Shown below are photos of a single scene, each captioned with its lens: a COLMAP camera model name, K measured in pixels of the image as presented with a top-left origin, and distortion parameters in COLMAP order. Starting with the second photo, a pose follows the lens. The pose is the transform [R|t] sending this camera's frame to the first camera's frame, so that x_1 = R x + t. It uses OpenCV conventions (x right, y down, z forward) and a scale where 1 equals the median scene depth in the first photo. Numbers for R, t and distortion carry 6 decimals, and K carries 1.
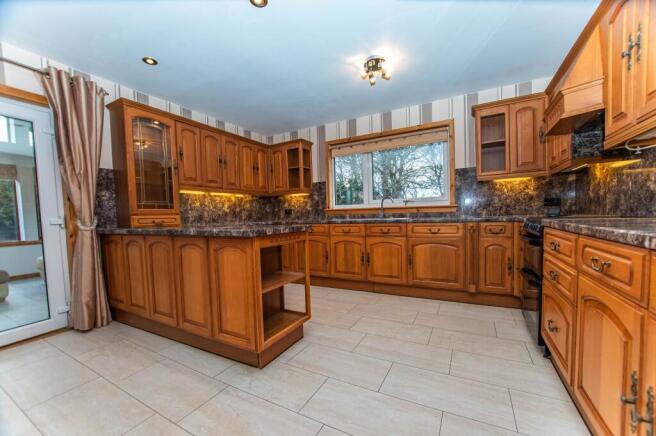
lens RADIAL K [[267.6, 0, 328.0], [0, 267.6, 218.0], [0, 0, 1]] dist [-0.035794, -0.000038]
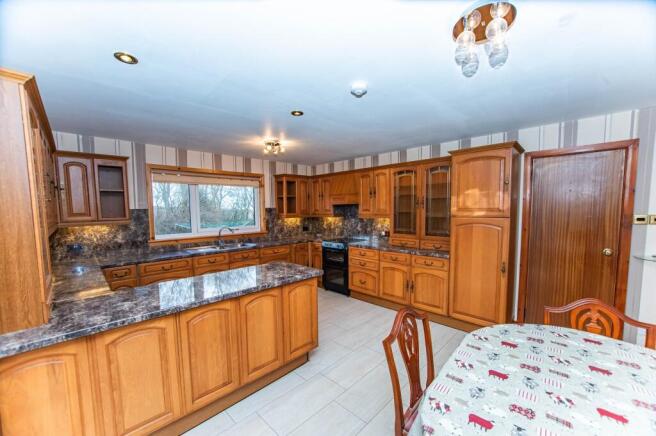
lens RADIAL K [[267.6, 0, 328.0], [0, 267.6, 218.0], [0, 0, 1]] dist [-0.035794, -0.000038]
pose [[0.259881, -0.023415, 0.965357, -0.870952], [0.008705, 0.999722, 0.021905, -0.151945], [-0.965601, 0.002711, 0.260013, 0.244192]]
